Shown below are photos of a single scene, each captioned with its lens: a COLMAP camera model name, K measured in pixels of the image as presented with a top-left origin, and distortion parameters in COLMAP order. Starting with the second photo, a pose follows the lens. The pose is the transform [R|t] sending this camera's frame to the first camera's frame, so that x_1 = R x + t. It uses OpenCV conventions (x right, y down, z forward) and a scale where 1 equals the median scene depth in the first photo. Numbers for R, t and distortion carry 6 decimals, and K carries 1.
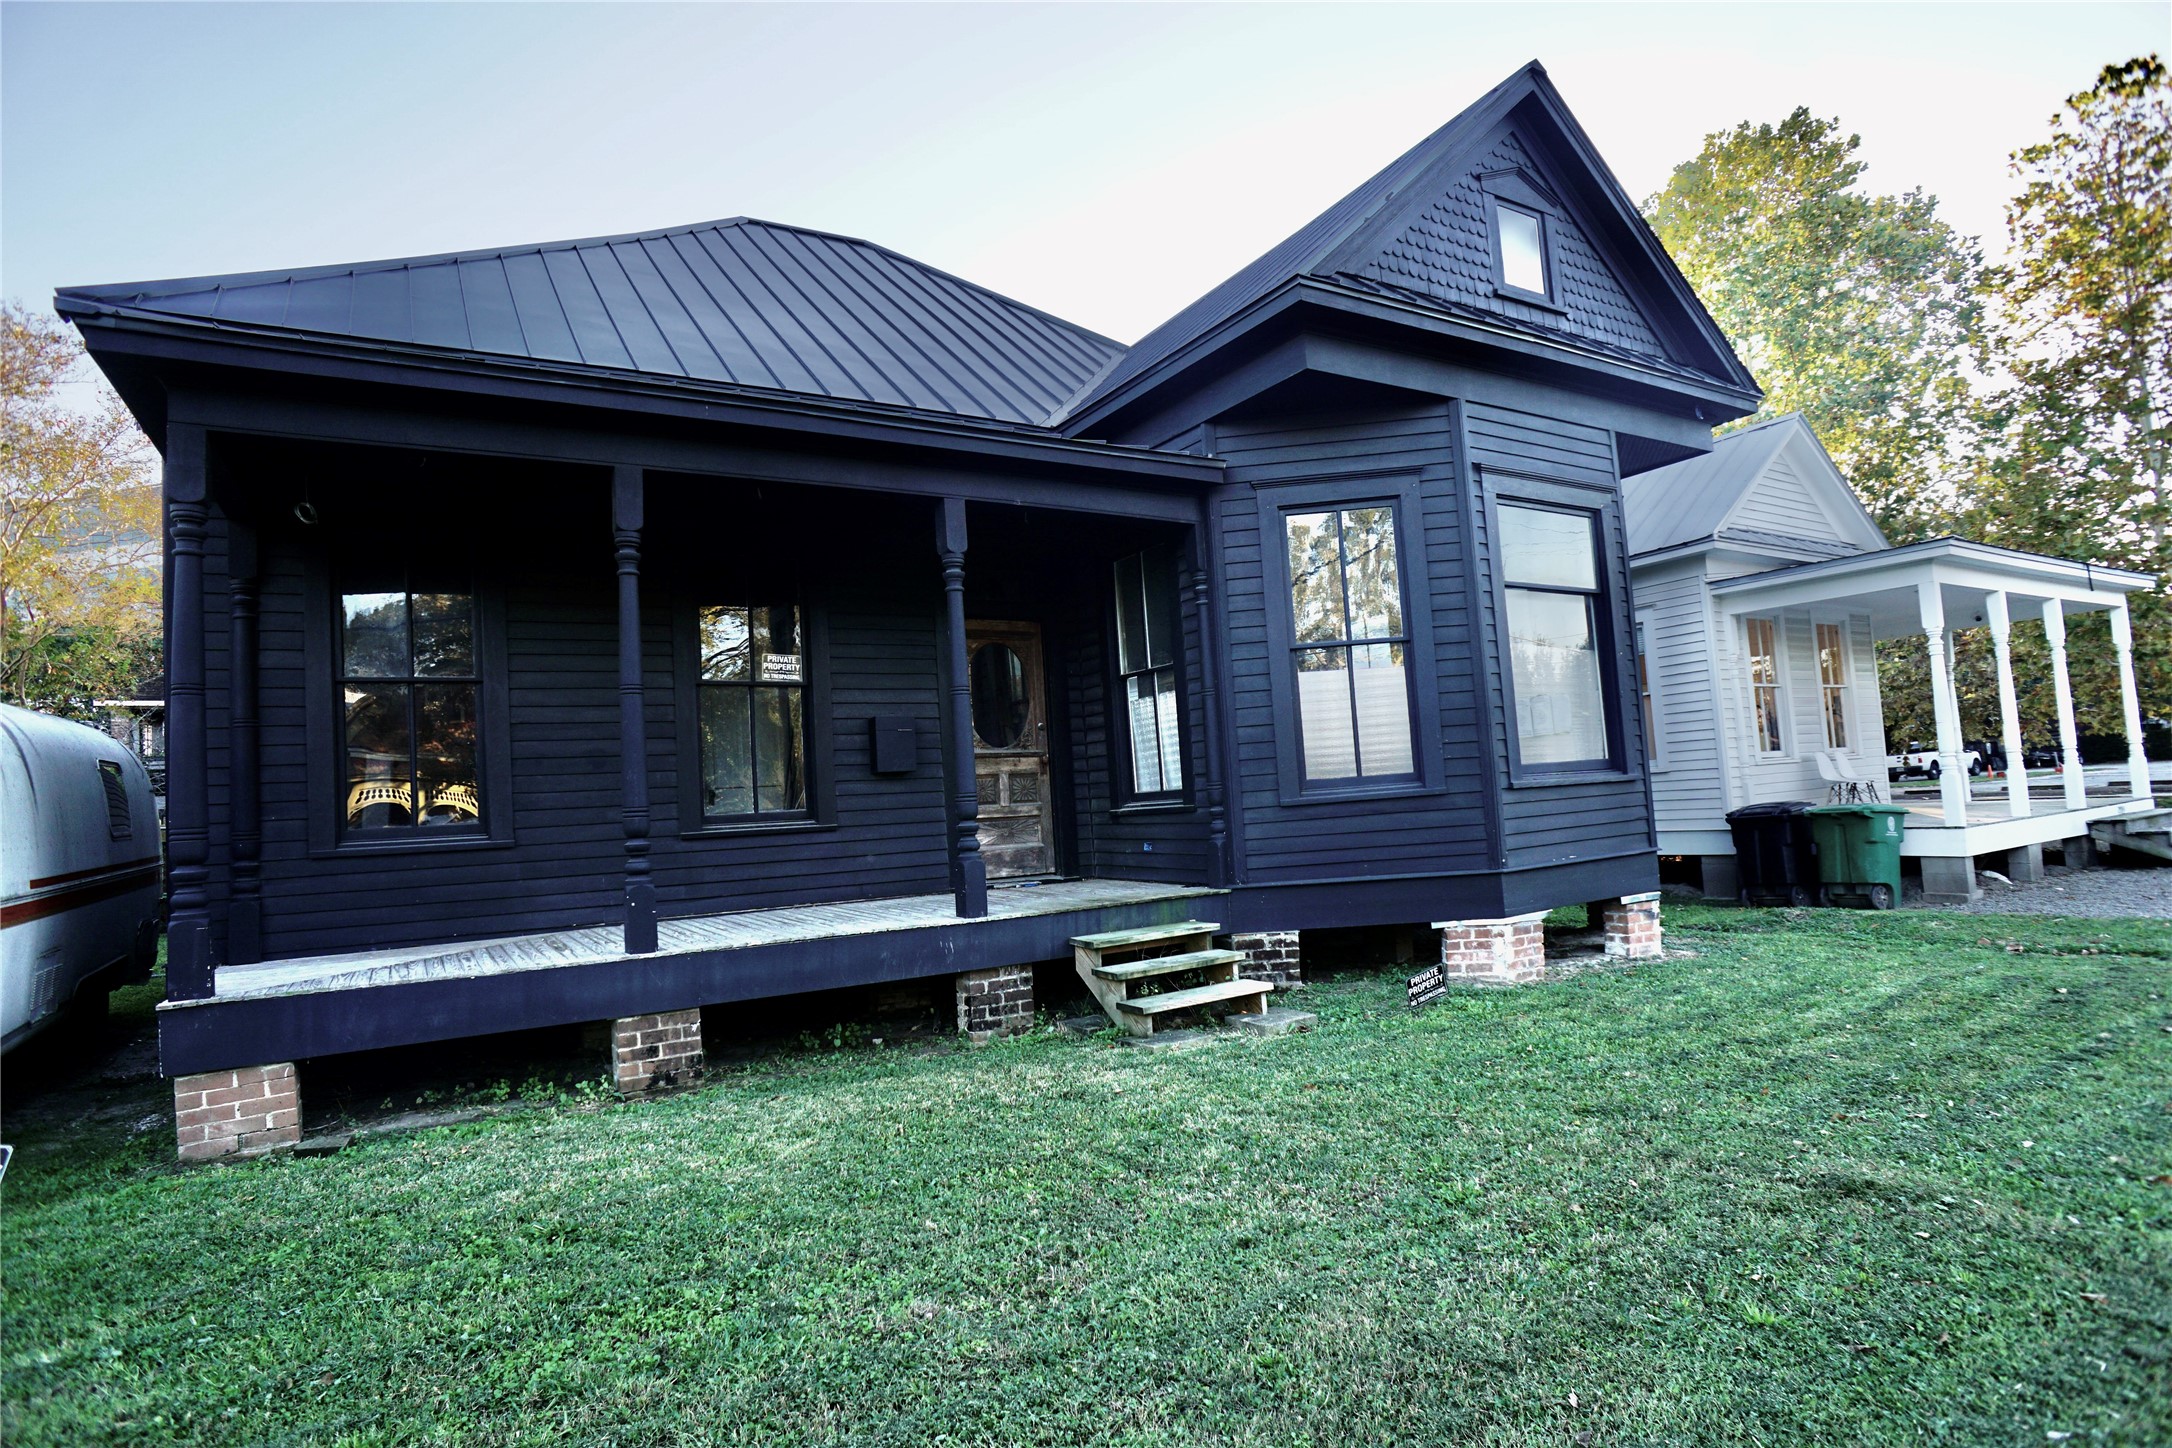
lens RADIAL K [[1132.1, 0, 1087.0], [0, 1132.1, 732.1], [0, 0, 1]] dist [-0.040358, 0.007300]
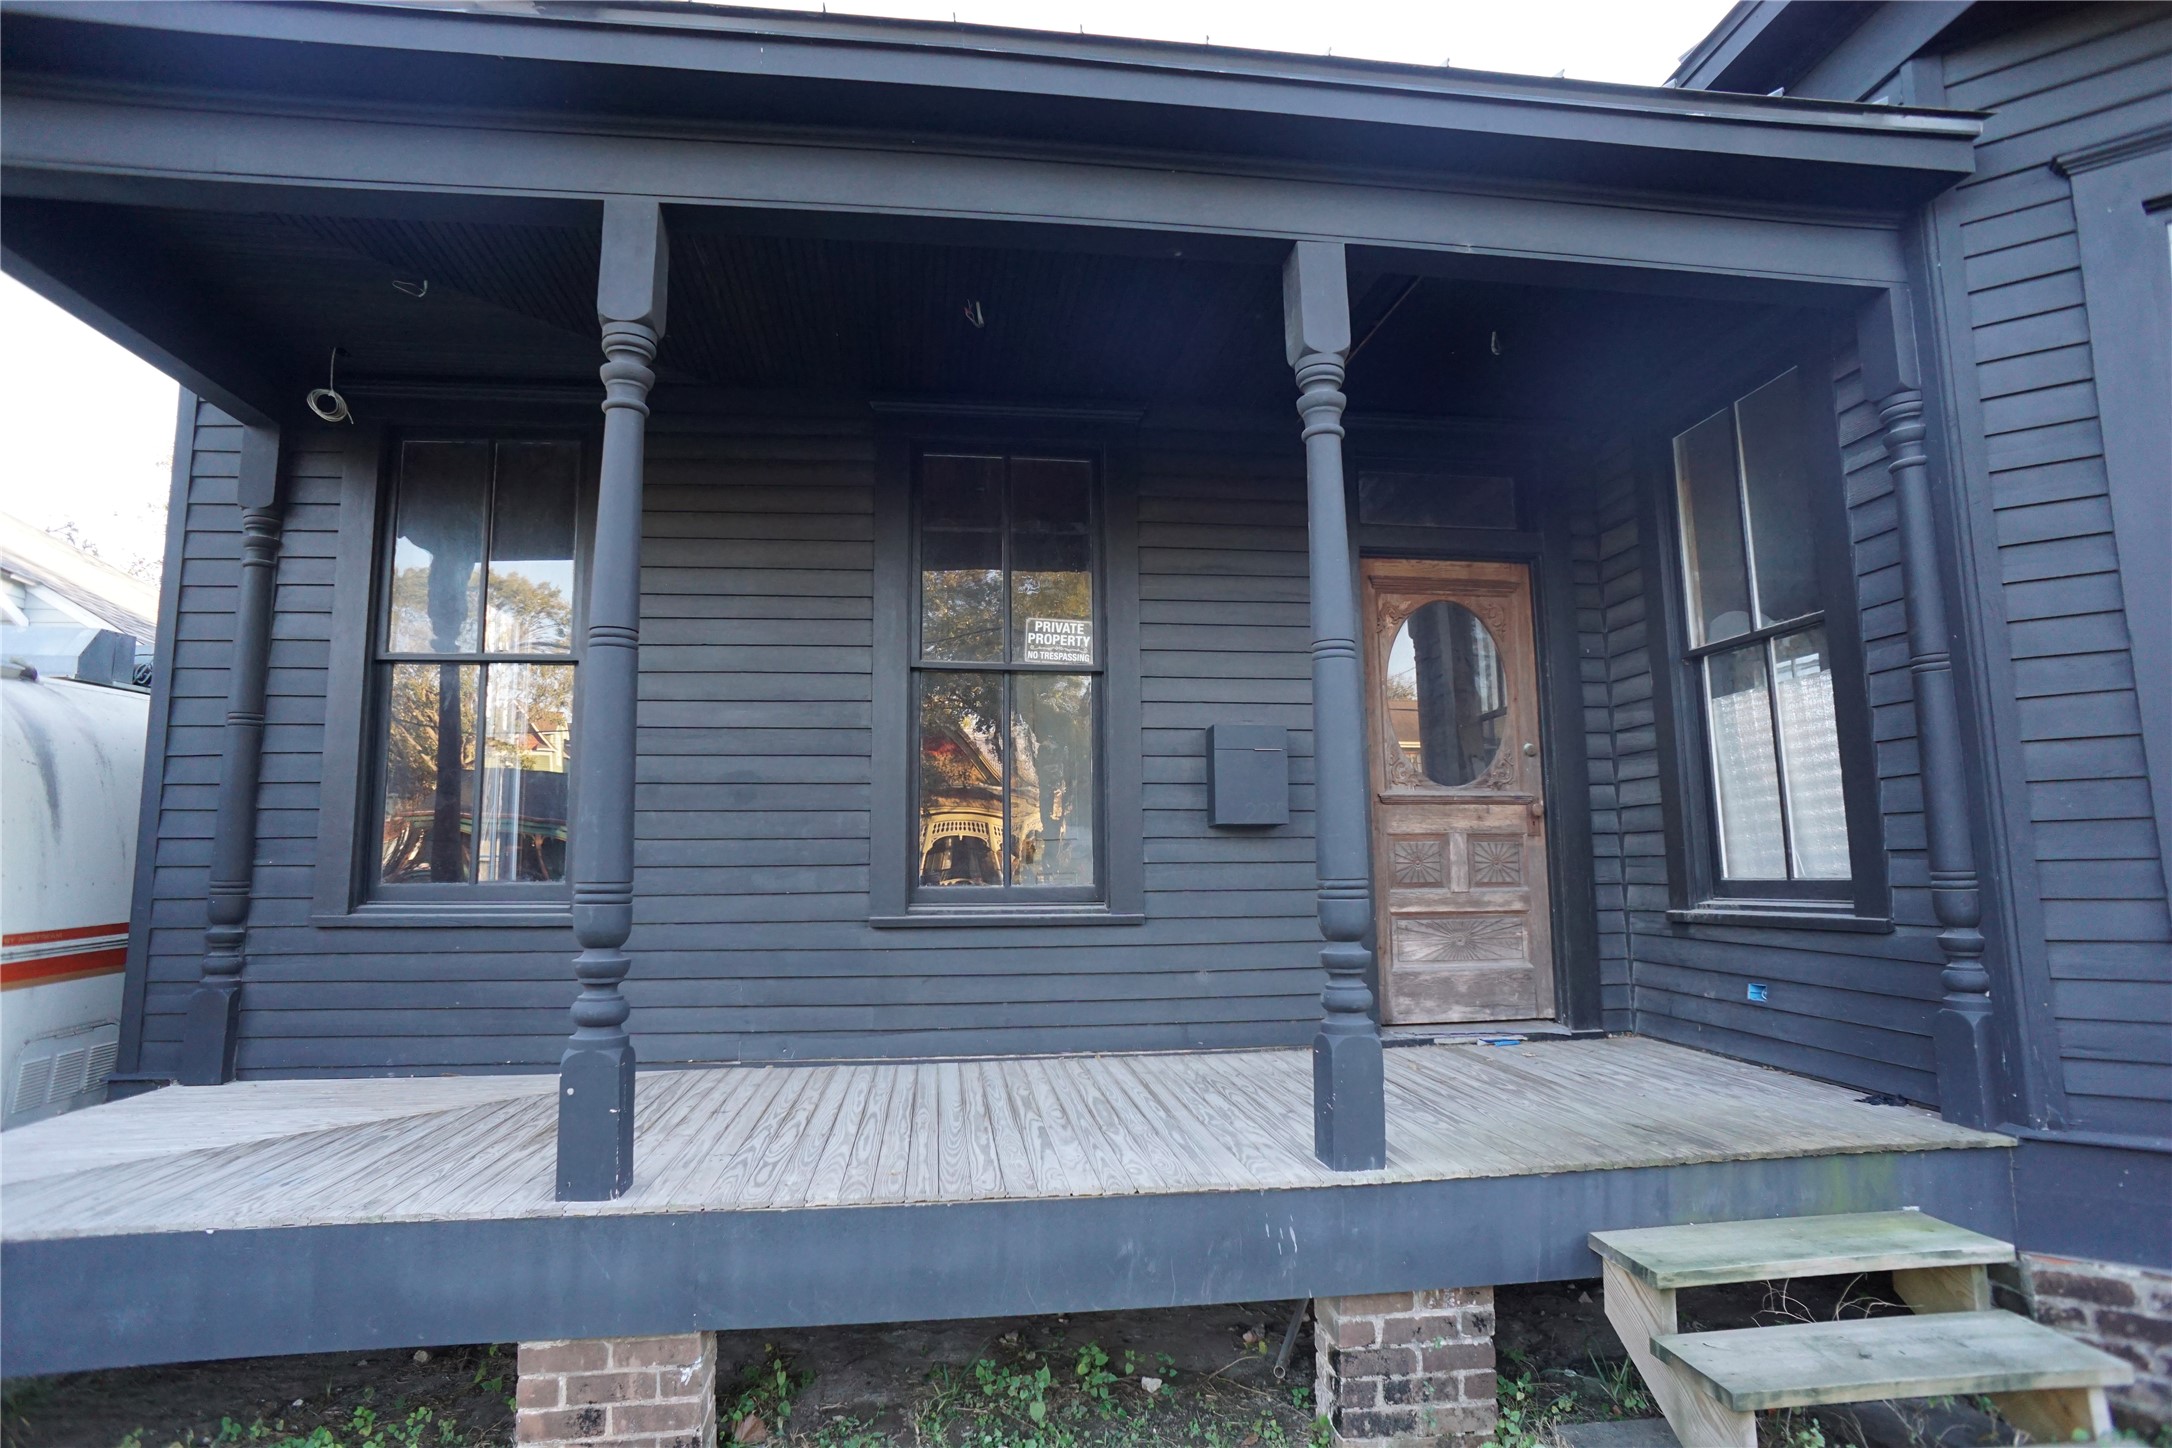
lens RADIAL K [[1132.1, 0, 1079.4], [0, 1132.1, 729.1], [0, 0, 1]] dist [-0.040358, 0.007300]
pose [[0.909145, -0.001884, -0.416475, -0.013276], [-0.017019, 0.998986, -0.041671, 0.013731], [0.416131, 0.044973, 0.908192, 0.481949]]
